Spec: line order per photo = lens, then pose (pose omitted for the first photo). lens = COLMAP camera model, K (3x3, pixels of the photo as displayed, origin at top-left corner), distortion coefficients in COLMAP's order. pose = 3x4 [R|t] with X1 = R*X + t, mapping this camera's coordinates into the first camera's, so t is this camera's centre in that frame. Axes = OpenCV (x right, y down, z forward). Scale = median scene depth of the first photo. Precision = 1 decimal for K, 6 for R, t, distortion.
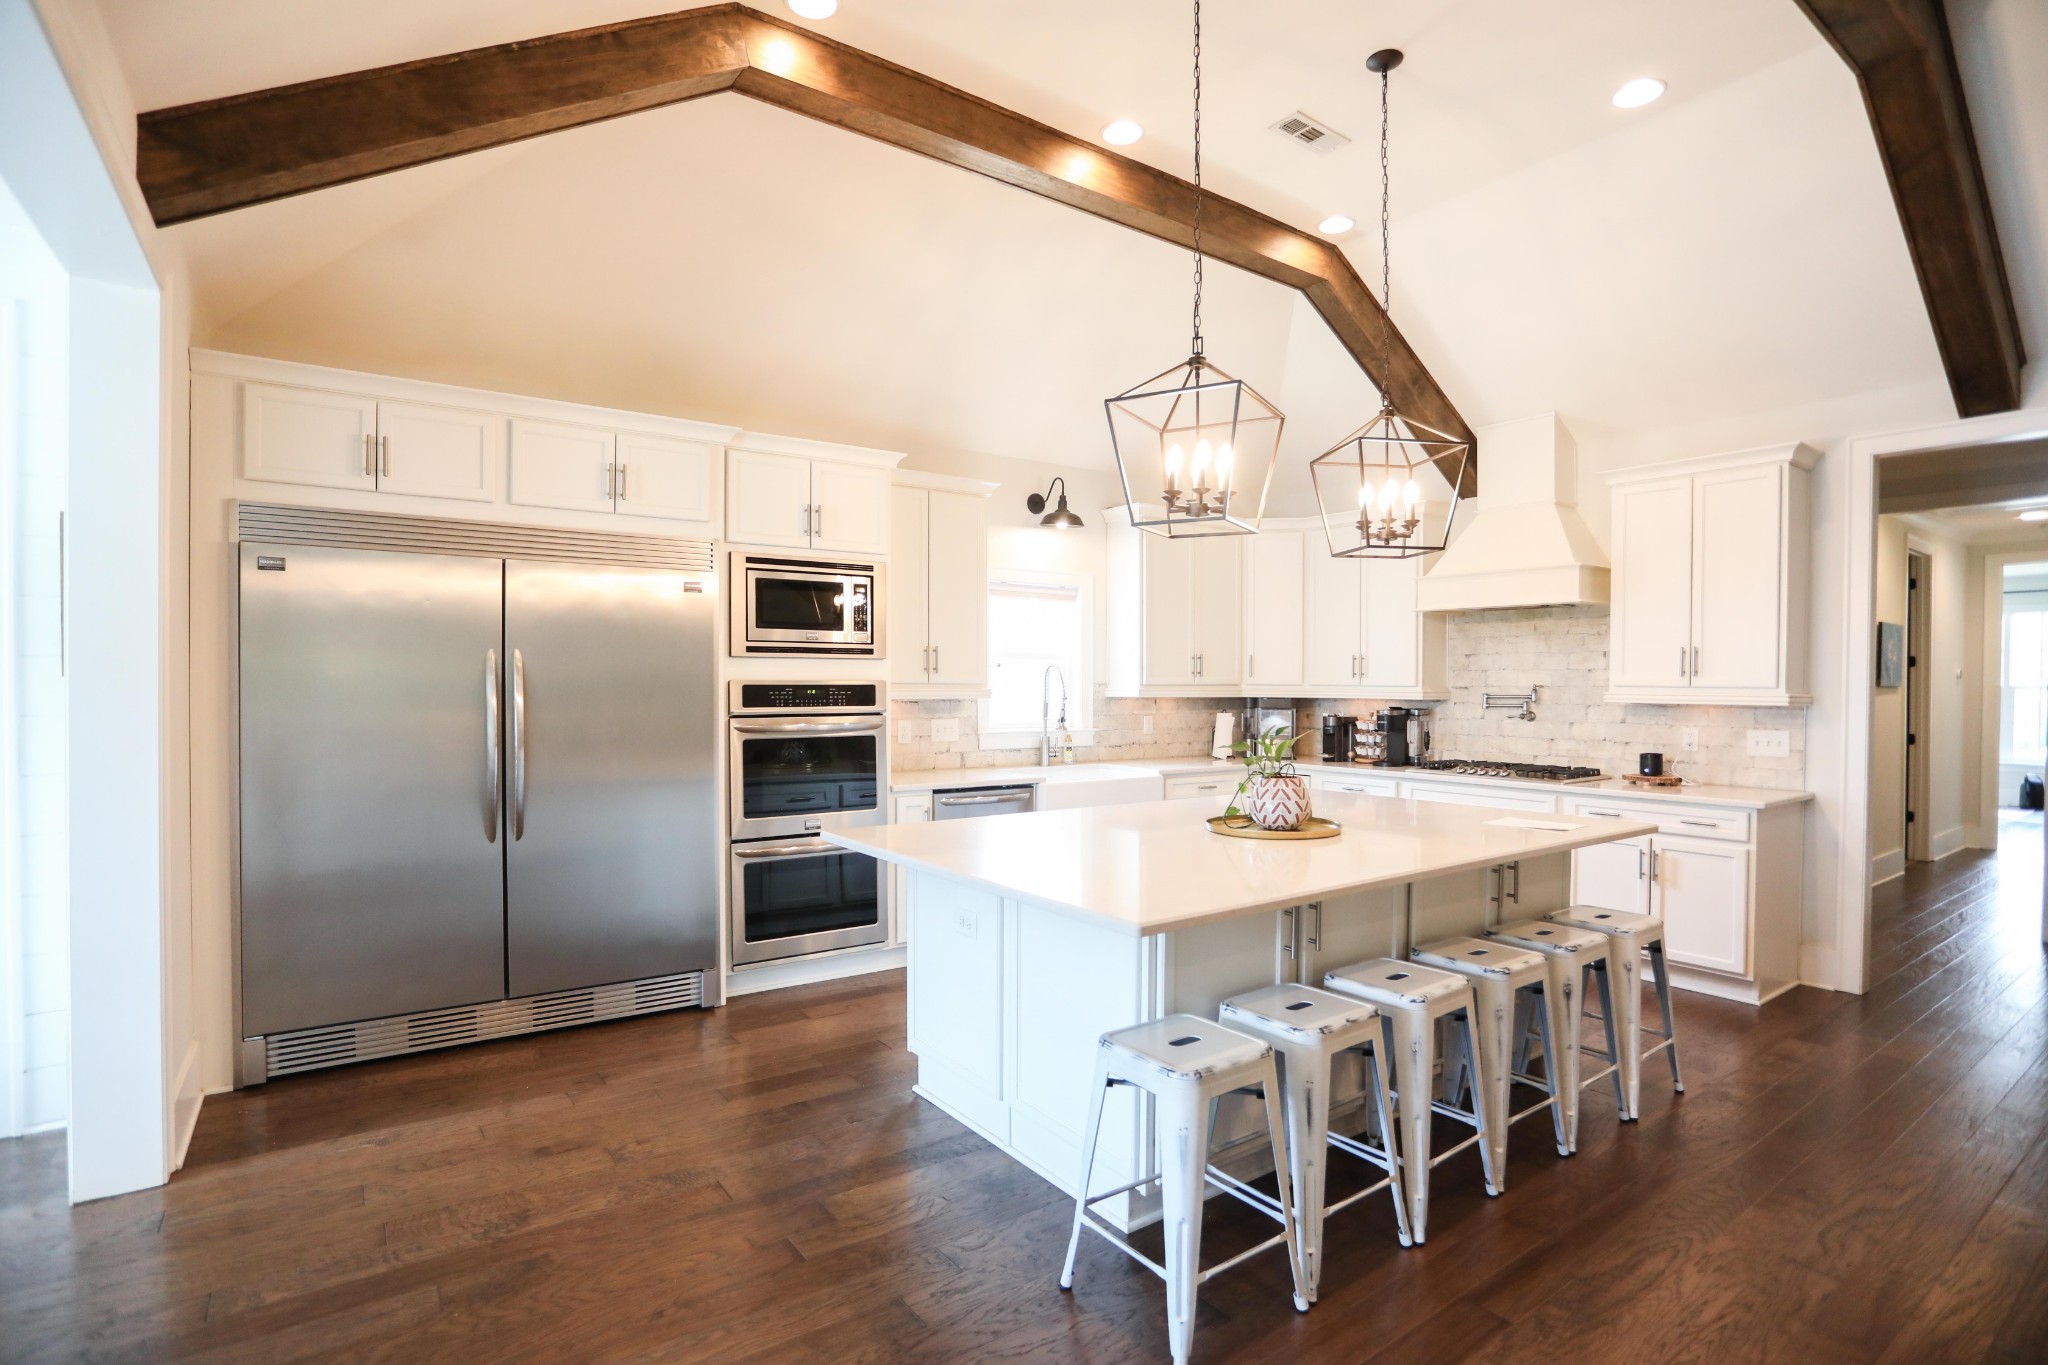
lens RADIAL K [[986.7, 0, 1017.2], [0, 986.7, 690.1], [0, 0, 1]] dist [0.041686, 0.002259]
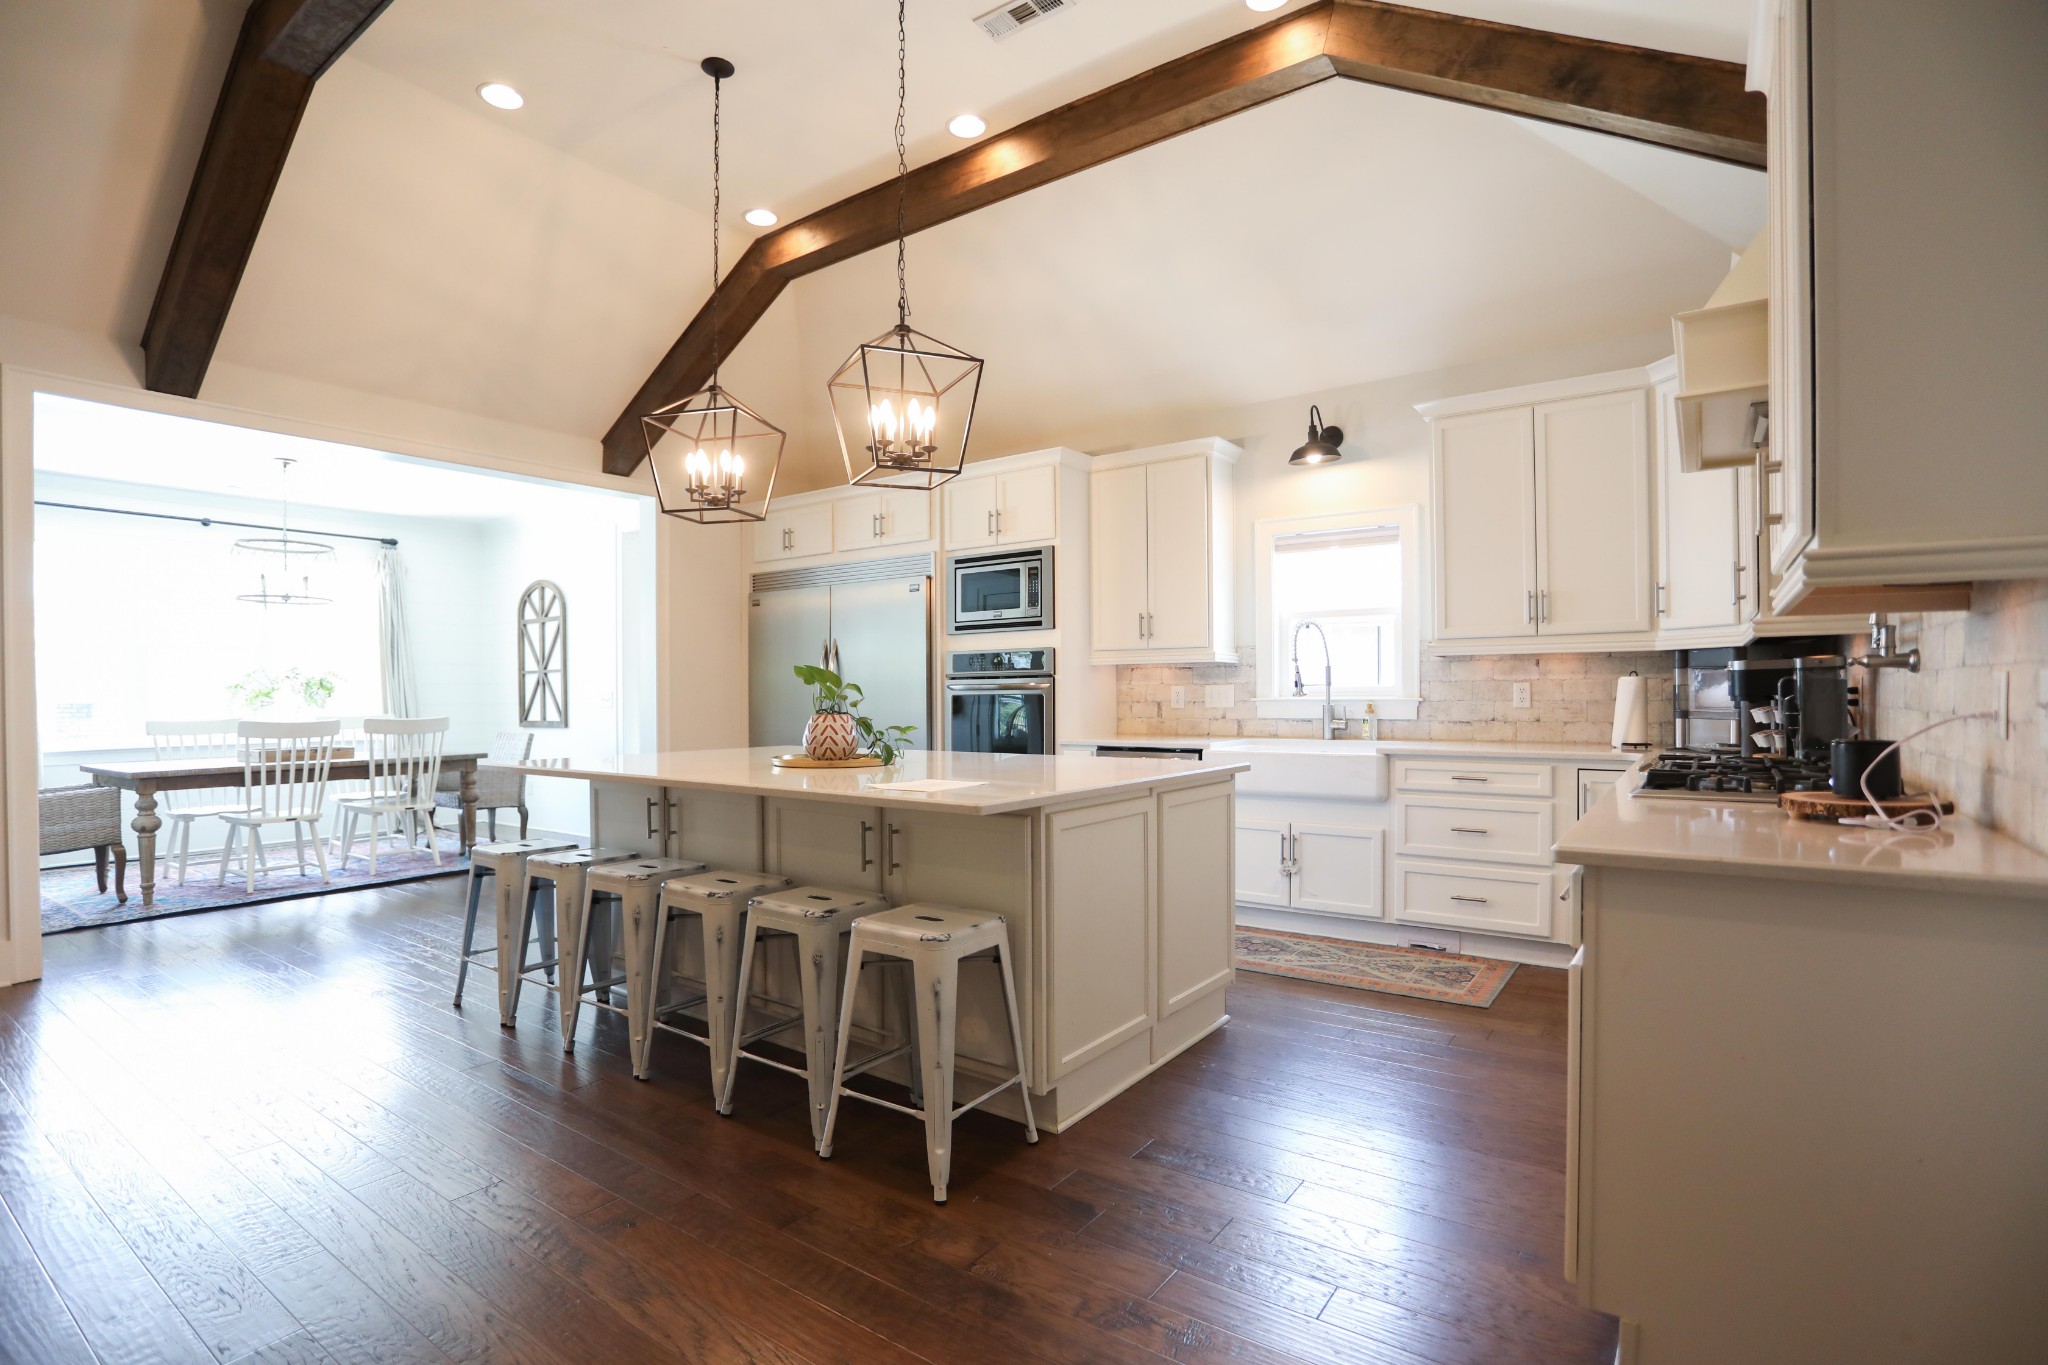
lens RADIAL K [[986.7, 0, 1015.5], [0, 986.7, 690.9], [0, 0, 1]] dist [0.041686, 0.002259]
pose [[0.336227, -0.003991, -0.941772, 0.937385], [0.005875, 0.999980, -0.002140, 0.043477], [0.941763, -0.004813, 0.336244, 0.567370]]
